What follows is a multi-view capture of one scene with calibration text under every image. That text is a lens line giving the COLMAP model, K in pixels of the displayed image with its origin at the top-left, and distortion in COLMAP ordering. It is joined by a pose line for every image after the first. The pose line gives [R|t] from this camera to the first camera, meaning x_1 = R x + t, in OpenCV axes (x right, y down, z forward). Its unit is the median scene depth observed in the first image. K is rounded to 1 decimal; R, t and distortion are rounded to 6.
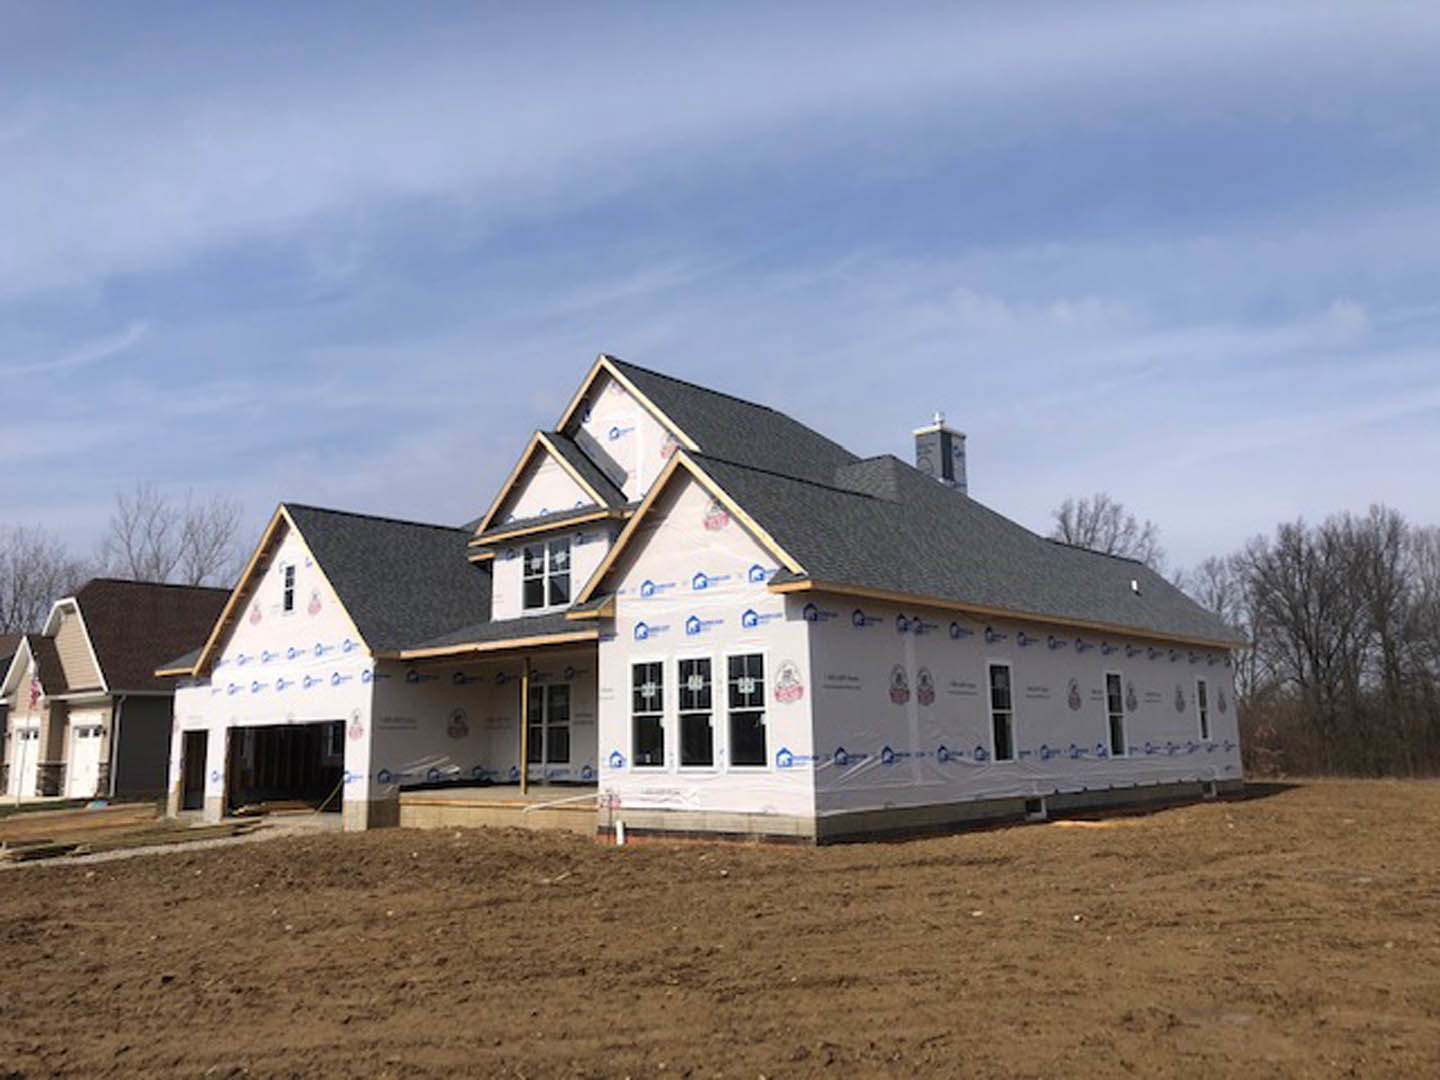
lens RADIAL K [[1185.1, 0, 719.0], [0, 1185.1, 503.9], [0, 0, 1]] dist [0.020561, -0.001698]
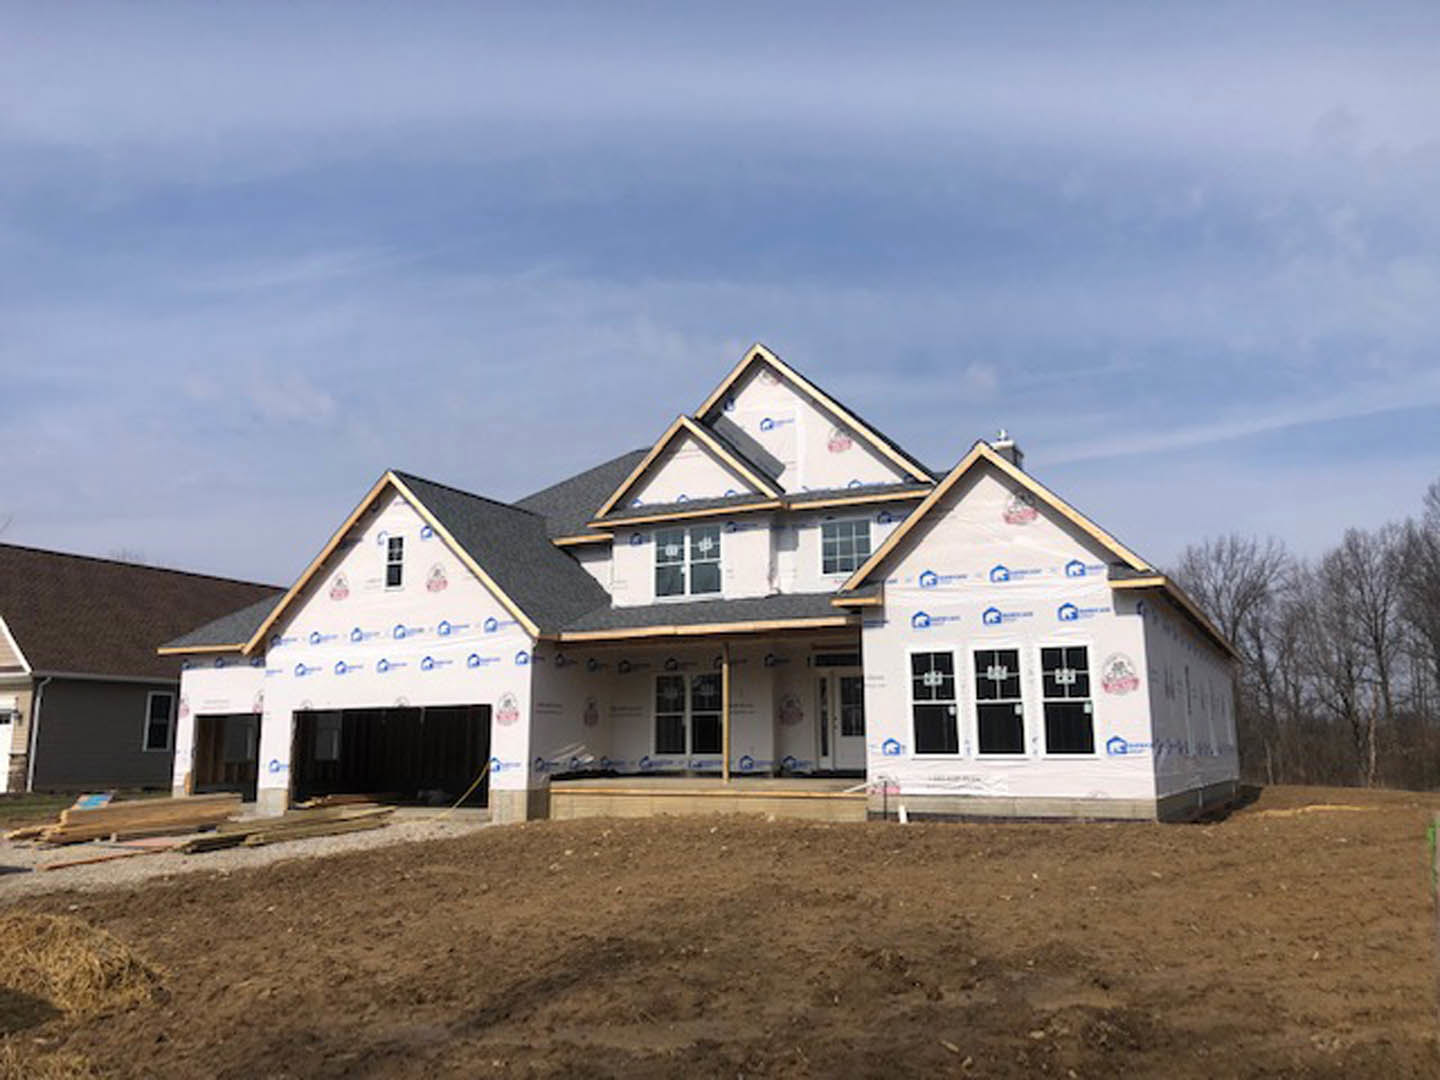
lens RADIAL K [[1173.1, 0, 720.0], [0, 1173.1, 540.0], [0, 0, 1]] dist [0.043122, -0.000527]
pose [[0.965986, 0.059916, 0.251559, -0.386083], [-0.064567, 0.997861, 0.010268, 0.031334], [-0.250405, -0.026161, 0.967788, 0.059640]]
